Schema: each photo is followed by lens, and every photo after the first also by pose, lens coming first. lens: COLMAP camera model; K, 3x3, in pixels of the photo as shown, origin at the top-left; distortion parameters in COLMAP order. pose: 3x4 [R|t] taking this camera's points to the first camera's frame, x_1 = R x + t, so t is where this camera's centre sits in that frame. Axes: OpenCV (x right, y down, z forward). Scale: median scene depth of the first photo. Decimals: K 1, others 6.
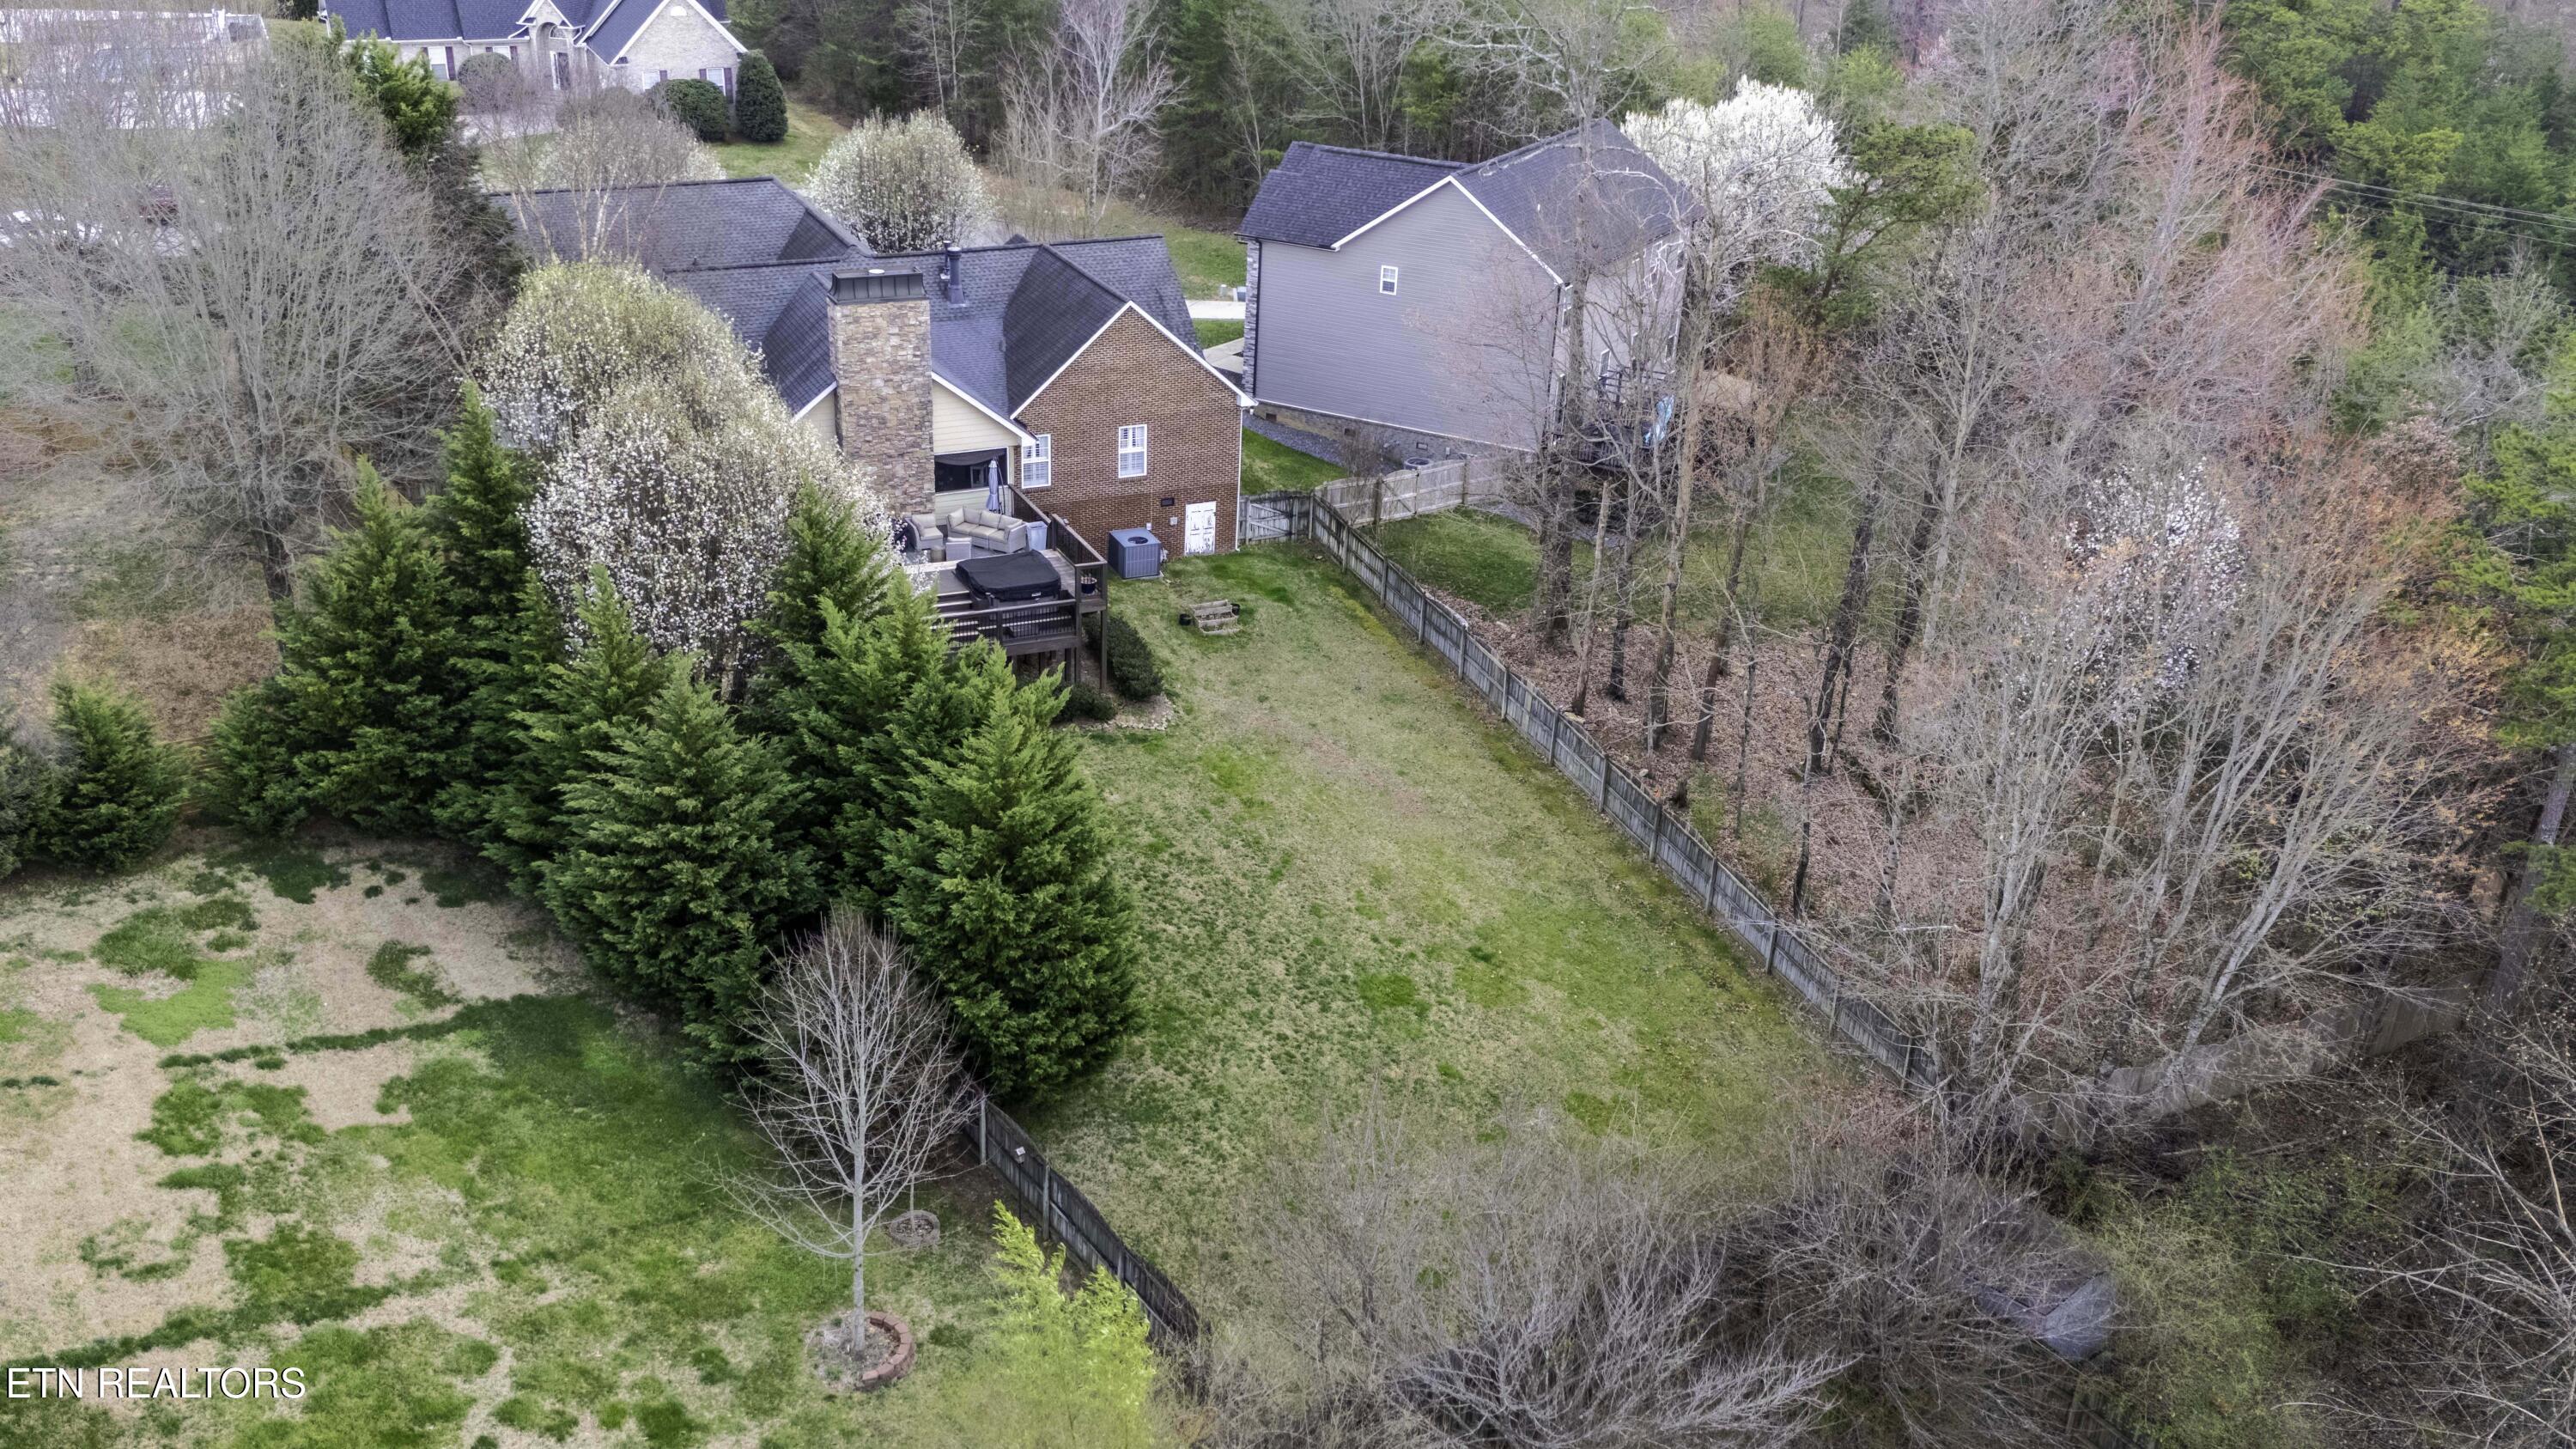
lens RADIAL K [[2185.5, 0, 1145.4], [0, 2185.5, 880.4], [0, 0, 1]] dist [0.128629, -0.322262]
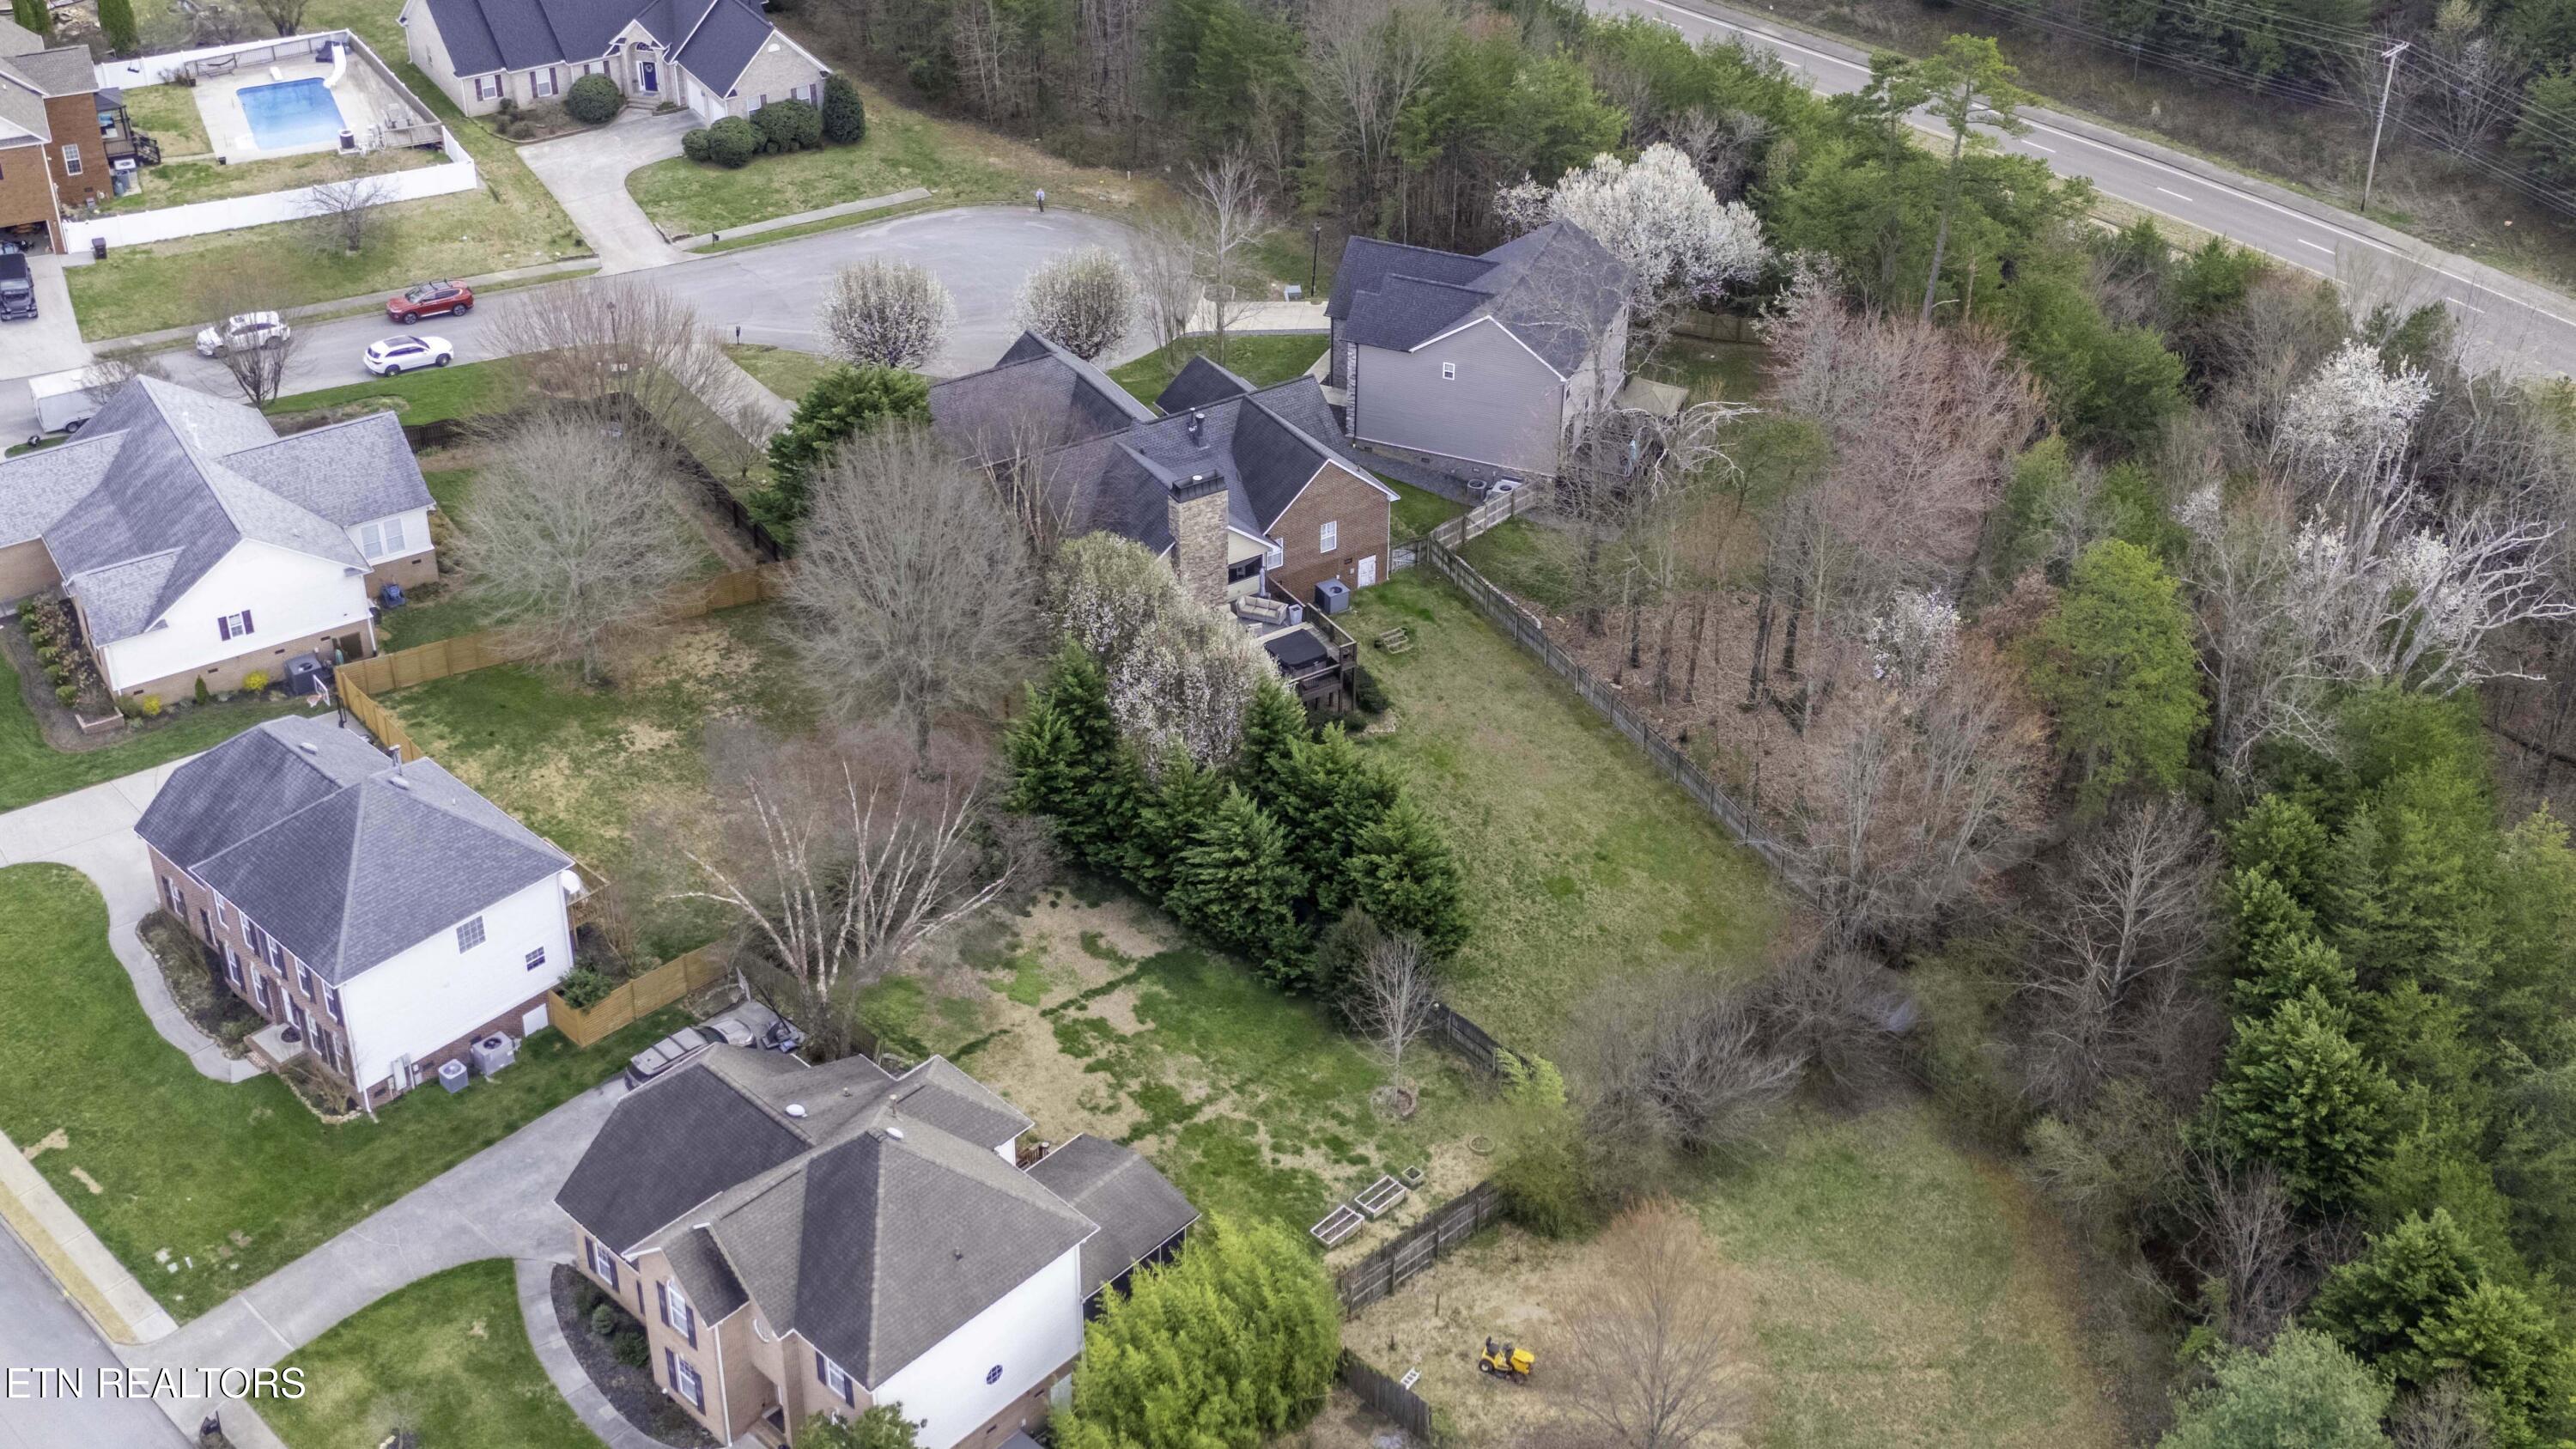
lens RADIAL K [[2833.0, 0, 1288.0], [0, 2833.0, 724.5], [0, 0, 1]] dist [0.003731, -0.011784]
pose [[0.981835, -0.112319, 0.152917, -0.480806], [0.096333, 0.989447, 0.108232, -0.375806], [-0.163460, -0.091535, 0.982294, -1.365309]]
